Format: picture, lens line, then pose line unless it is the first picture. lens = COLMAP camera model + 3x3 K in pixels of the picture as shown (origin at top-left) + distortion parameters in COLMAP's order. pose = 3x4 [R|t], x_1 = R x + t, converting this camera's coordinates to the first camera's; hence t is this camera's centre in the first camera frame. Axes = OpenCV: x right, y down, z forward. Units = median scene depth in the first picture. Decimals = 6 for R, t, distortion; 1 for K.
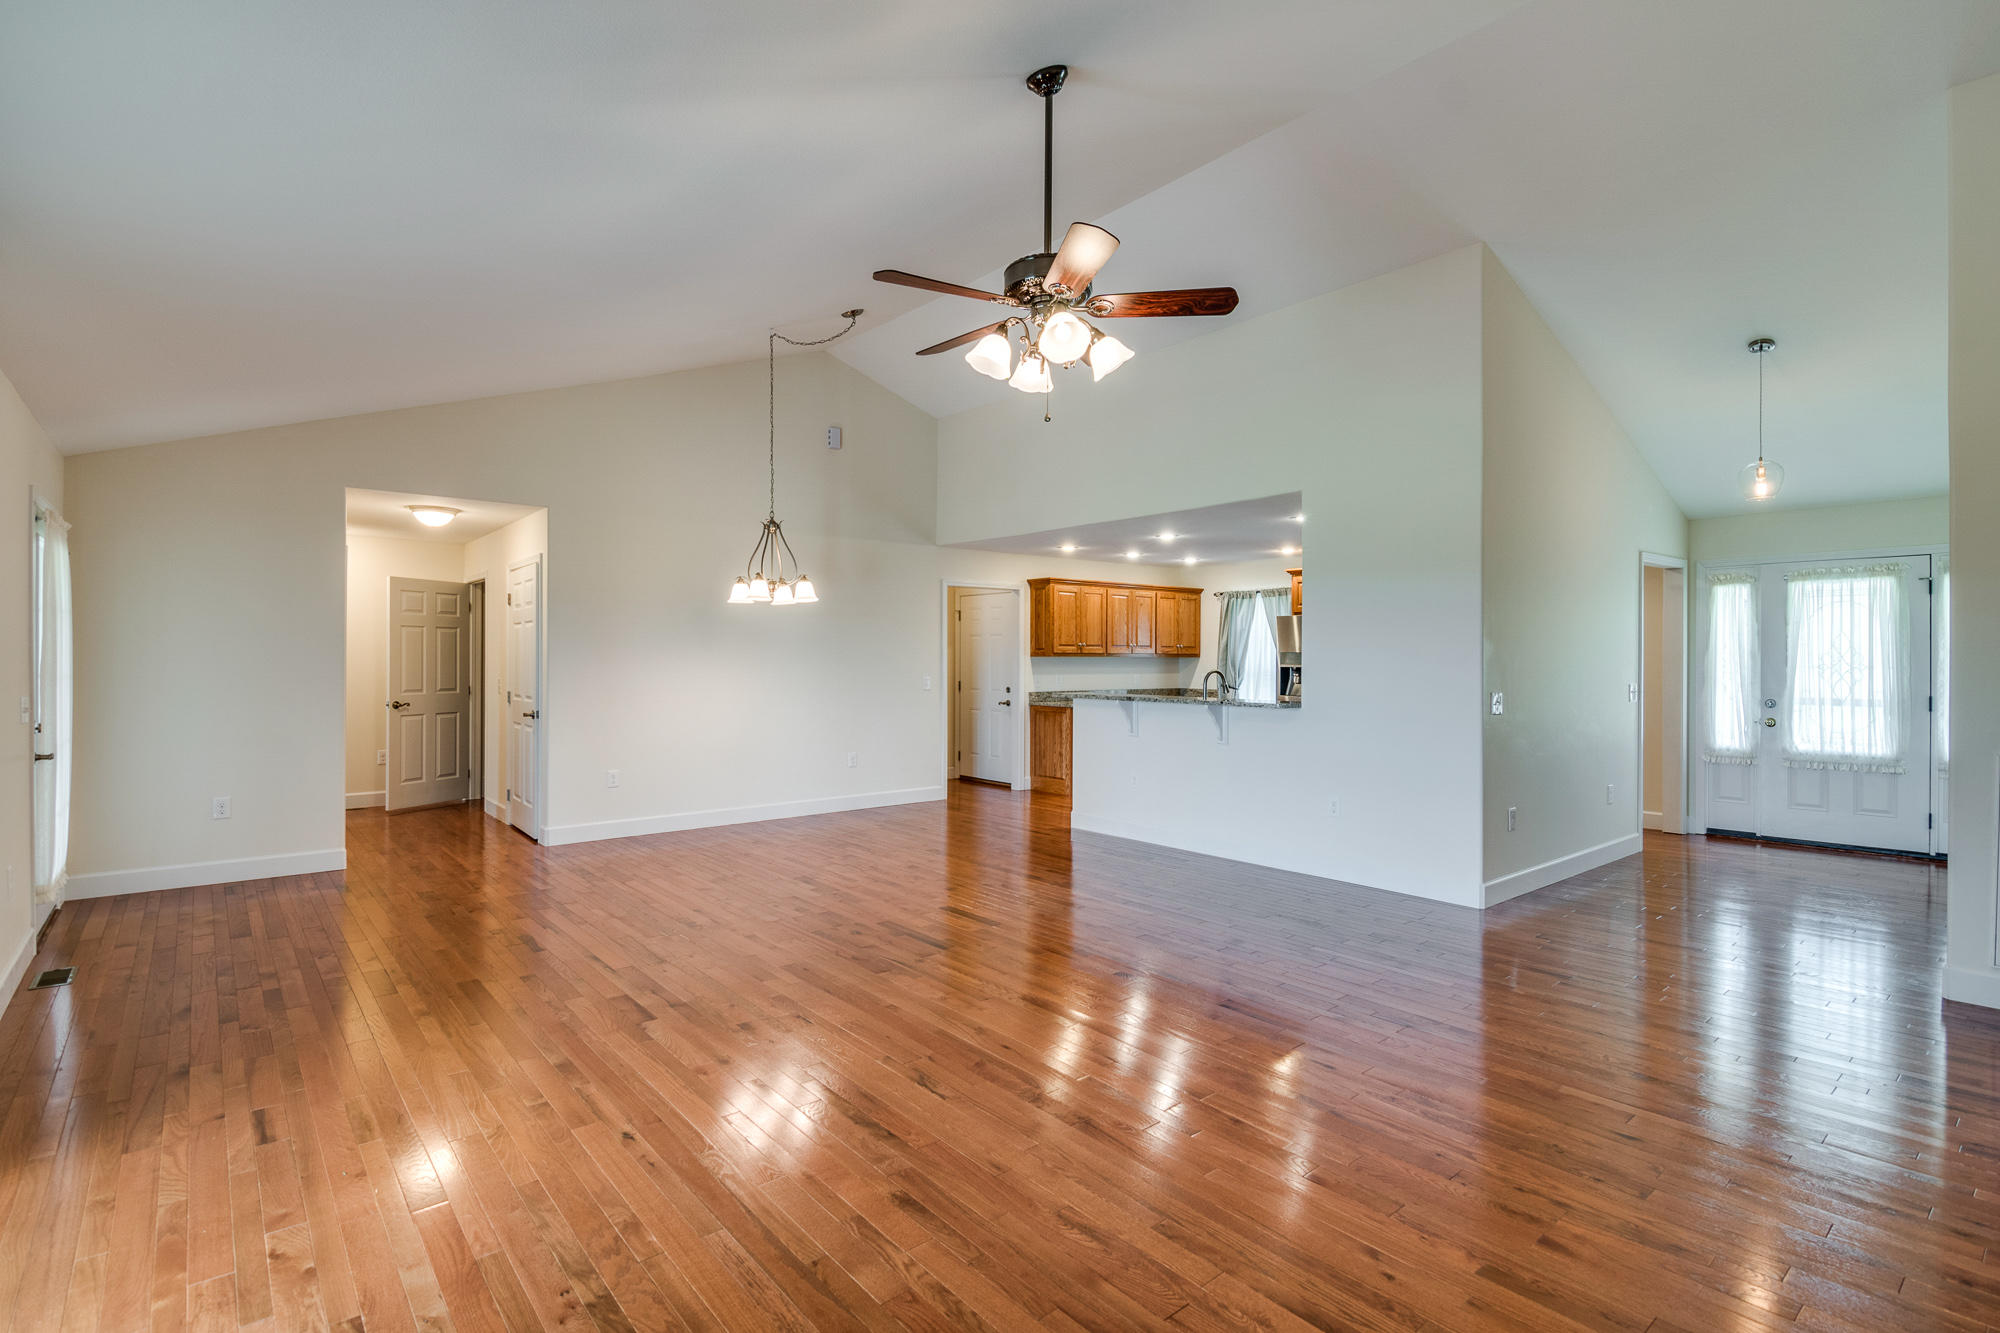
lens RADIAL K [[952.3, 0, 1004.9], [0, 952.3, 664.0], [0, 0, 1]] dist [0.016110, -0.002639]
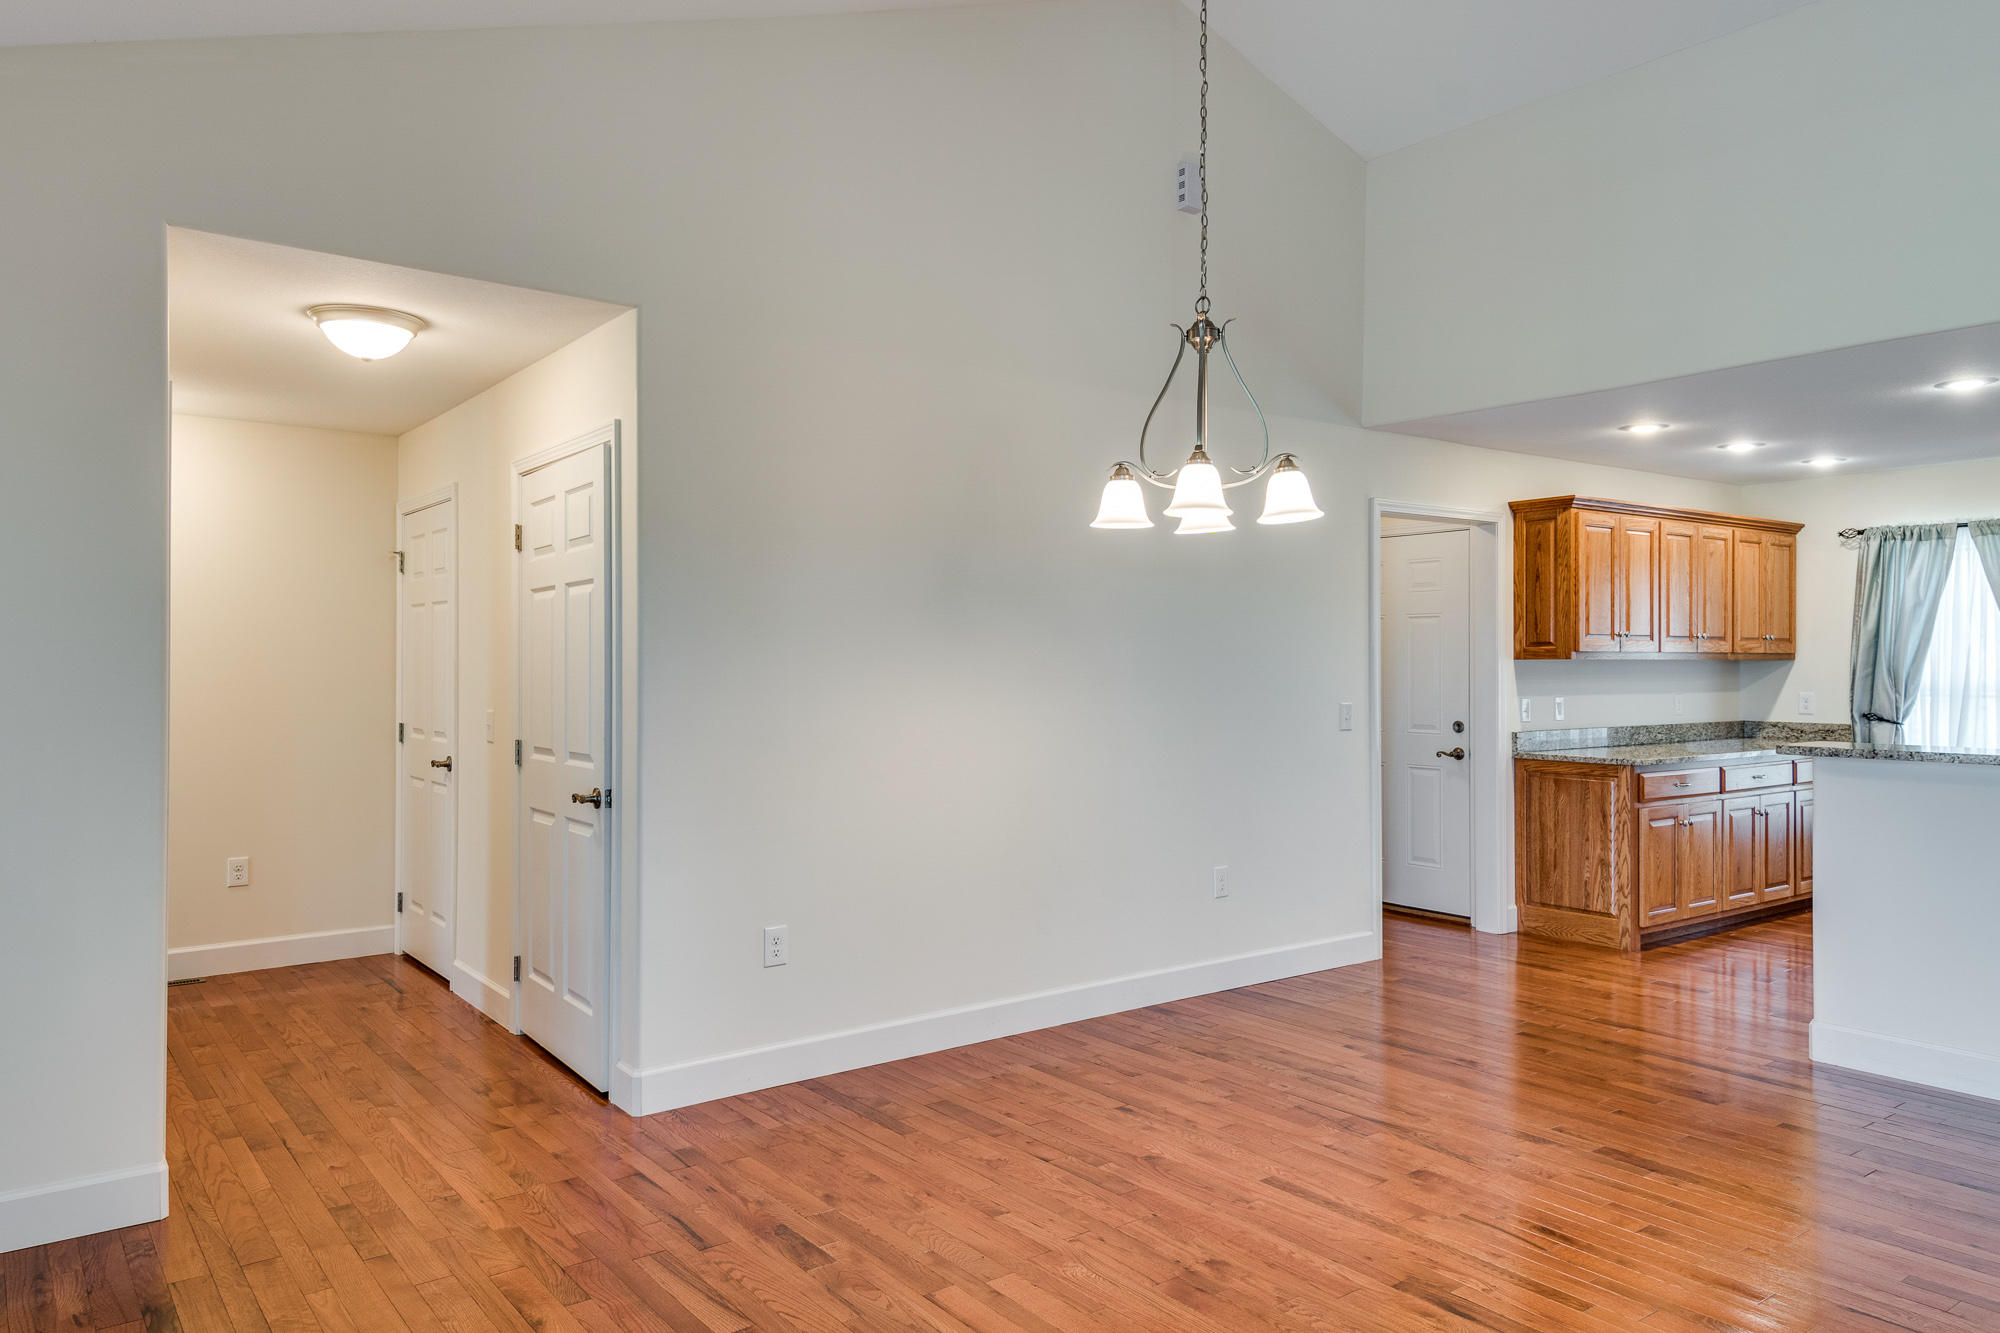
lens RADIAL K [[1350.7, 0, 1005.4], [0, 1350.7, 664.1], [0, 0, 1]] dist [0.042954, -0.007385]
pose [[0.998786, -0.004289, -0.049065, -0.201722], [0.003960, 0.999969, -0.006802, -0.001766], [0.049093, 0.006599, 0.998772, 0.289173]]
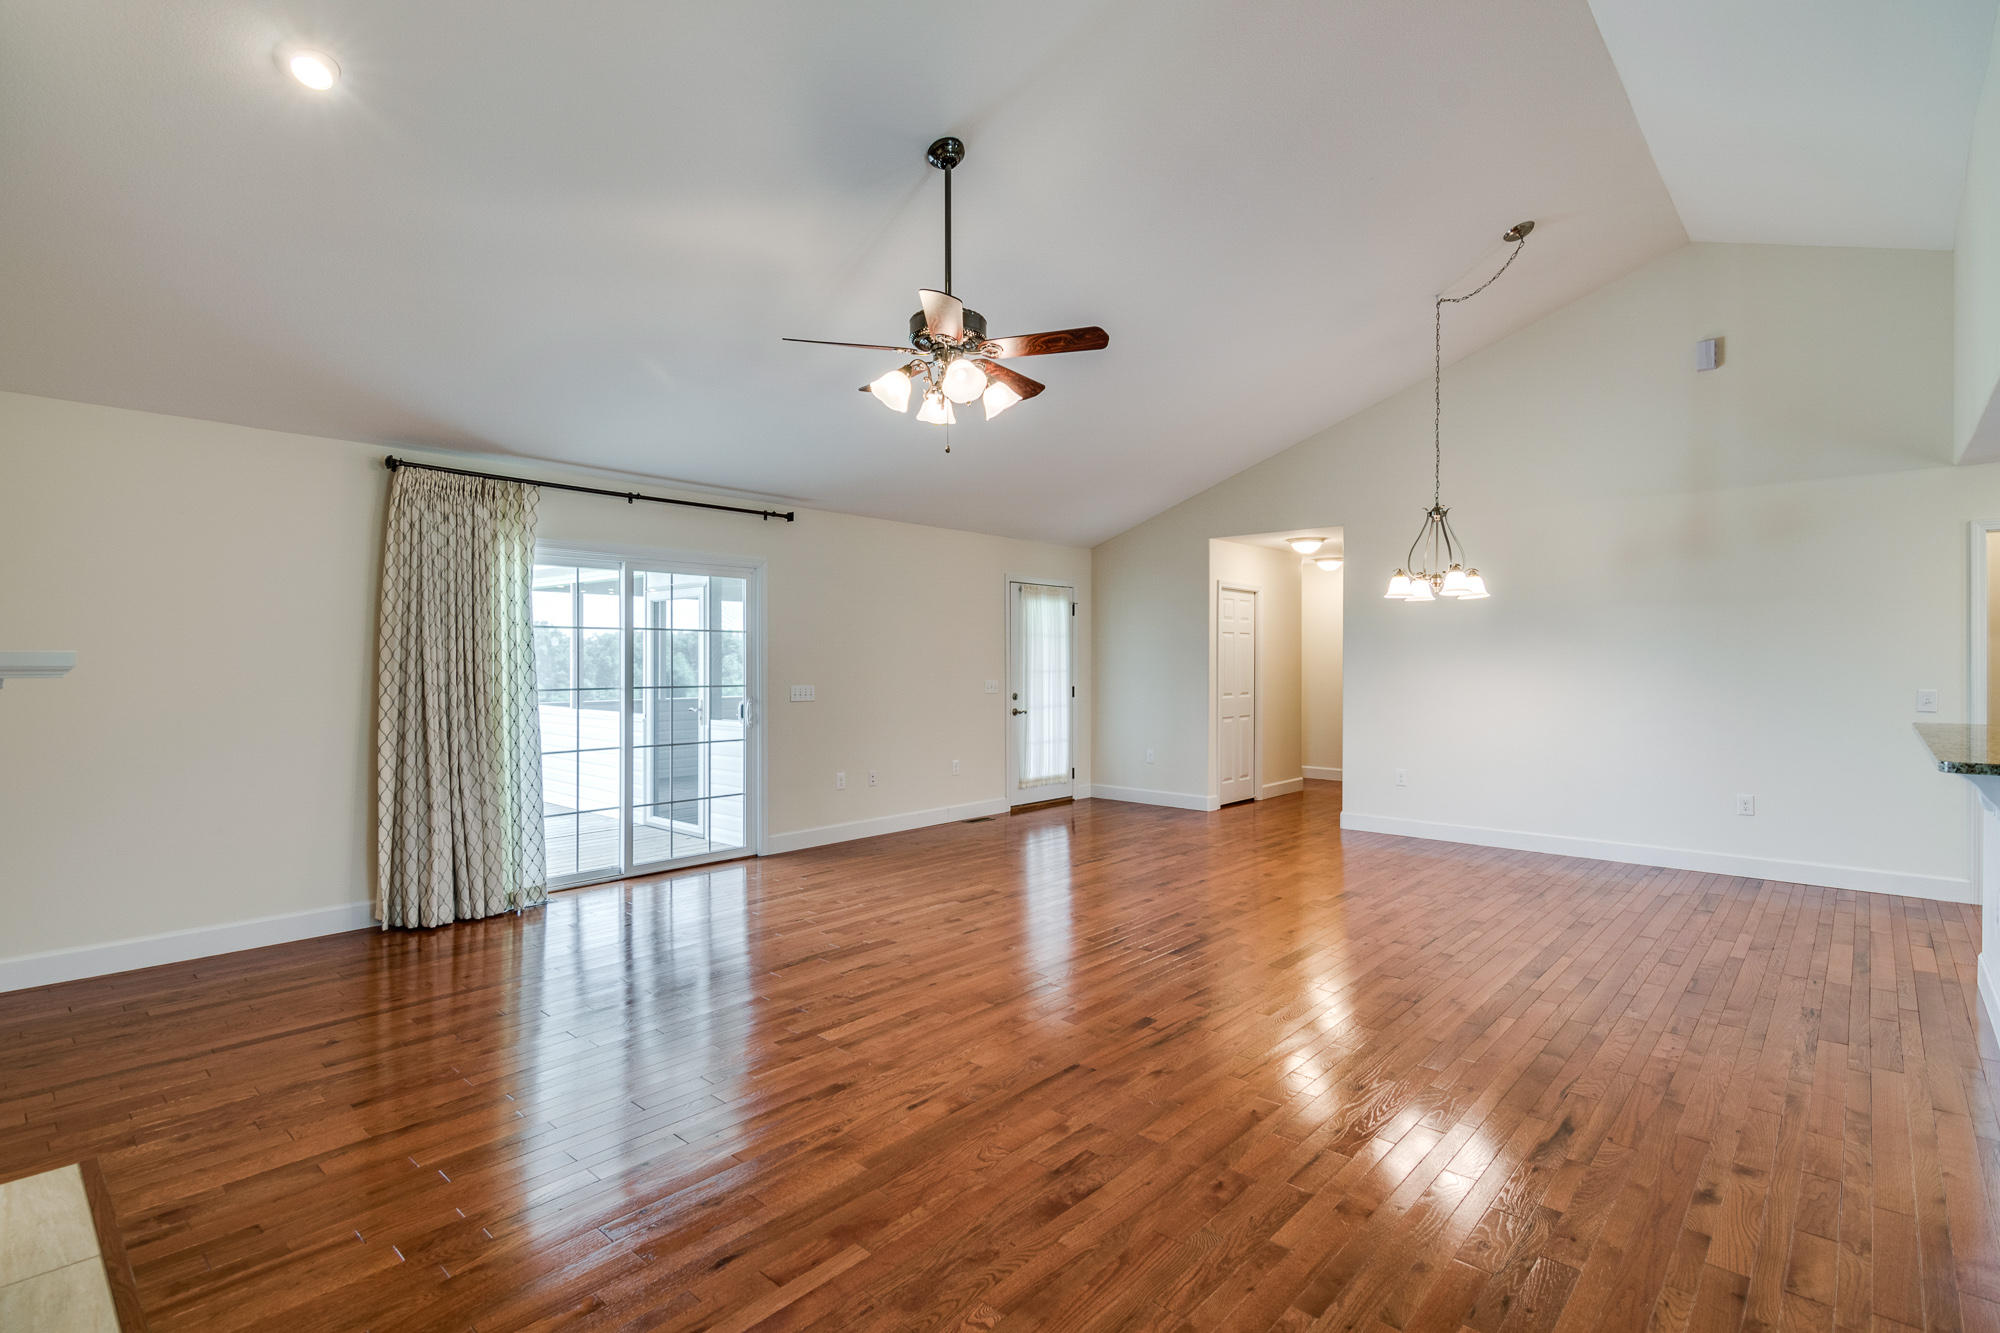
lens RADIAL K [[952.3, 0, 993.9], [0, 952.3, 673.8], [0, 0, 1]] dist [0.016110, -0.002639]
pose [[0.130784, 0.012596, -0.991331, 0.406080], [-0.003661, 0.999919, 0.012222, -0.001523], [0.991404, 0.002031, 0.130820, 0.313639]]
